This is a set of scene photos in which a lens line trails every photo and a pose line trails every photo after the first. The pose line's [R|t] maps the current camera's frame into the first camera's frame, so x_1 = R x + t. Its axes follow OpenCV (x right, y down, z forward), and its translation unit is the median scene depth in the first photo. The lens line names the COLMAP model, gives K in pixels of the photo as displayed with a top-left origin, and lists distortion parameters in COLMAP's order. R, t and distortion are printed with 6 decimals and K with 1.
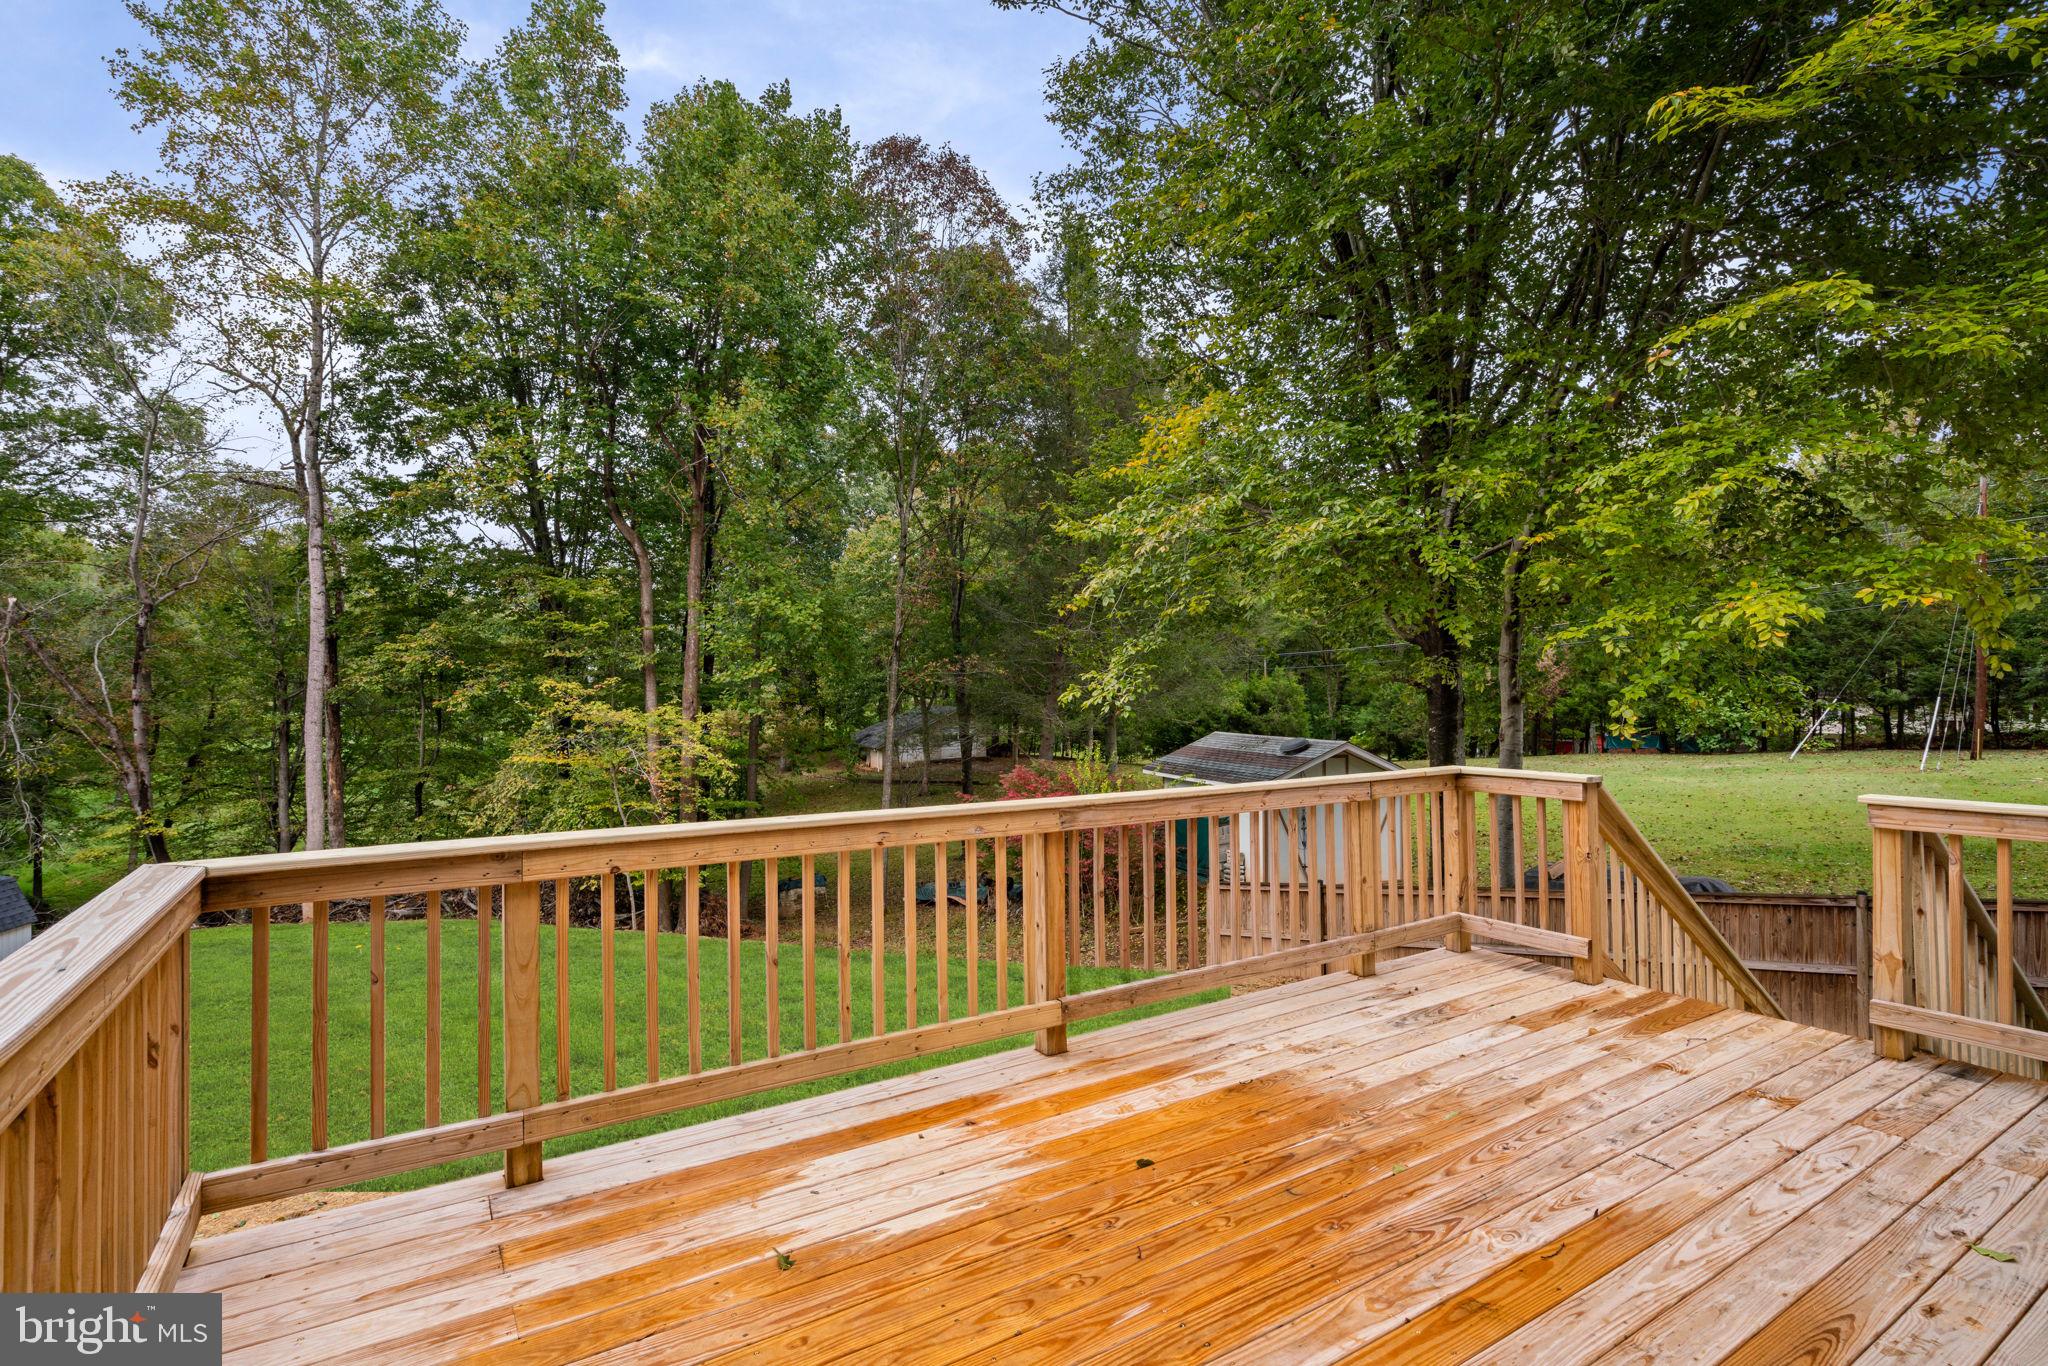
lens RADIAL K [[957.0, 0, 1064.1], [0, 957.0, 669.6], [0, 0, 1]] dist [-0.012987, -0.000166]
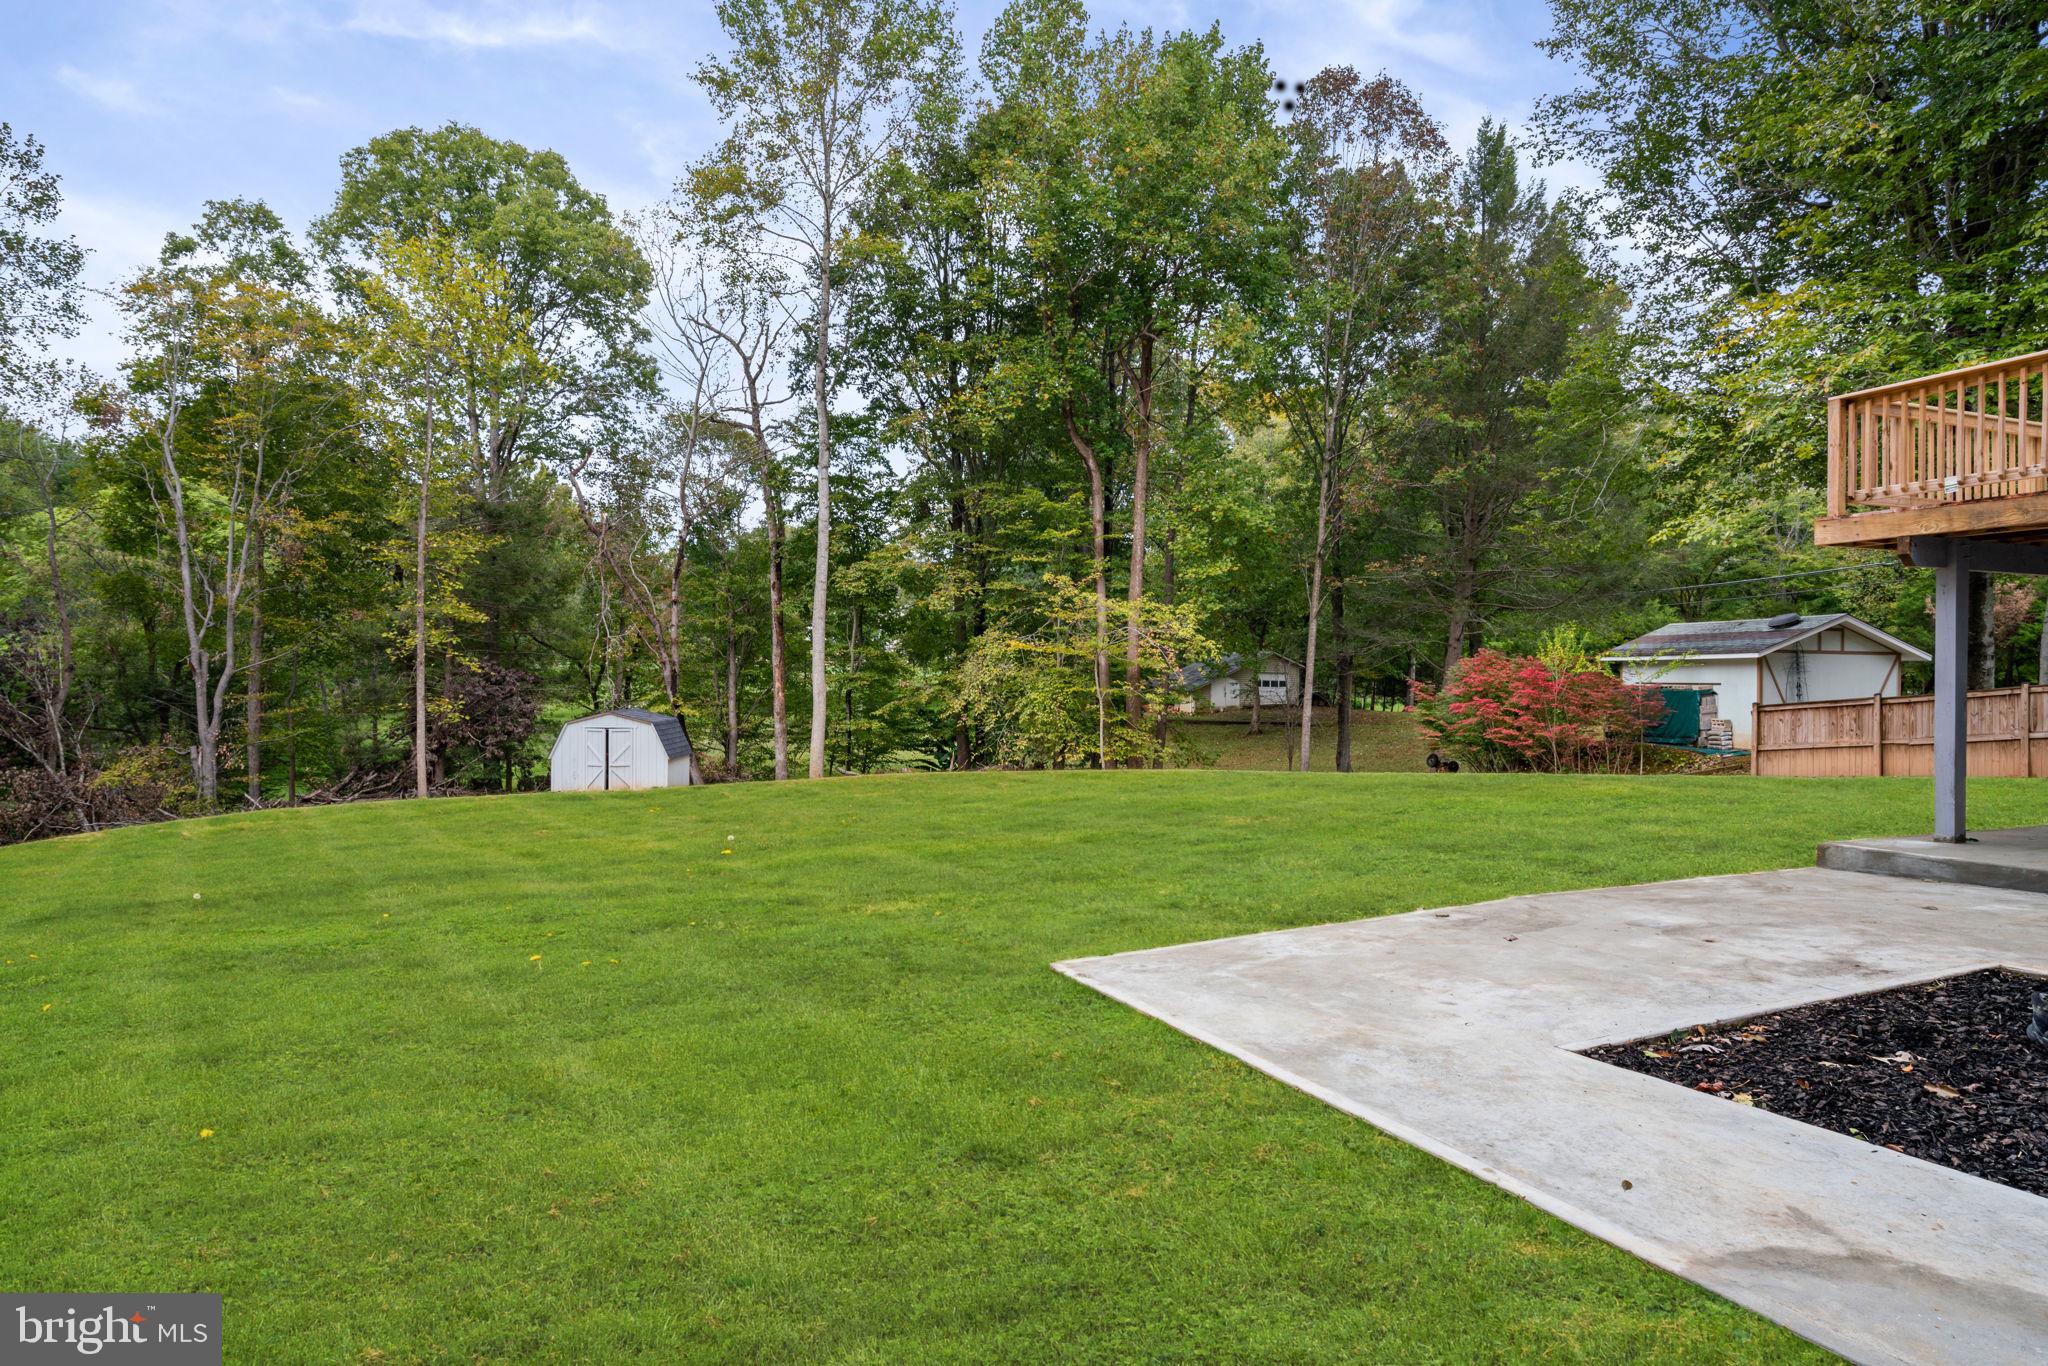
lens RADIAL K [[1135.3, 0, 988.7], [0, 1135.3, 681.9], [0, 0, 1]] dist [0.015947, 0.000627]
pose [[0.981951, 0.010480, -0.188844, -0.307428], [-0.008013, 0.999872, 0.013823, 0.108847], [0.188964, -0.012060, 0.981910, -0.331496]]
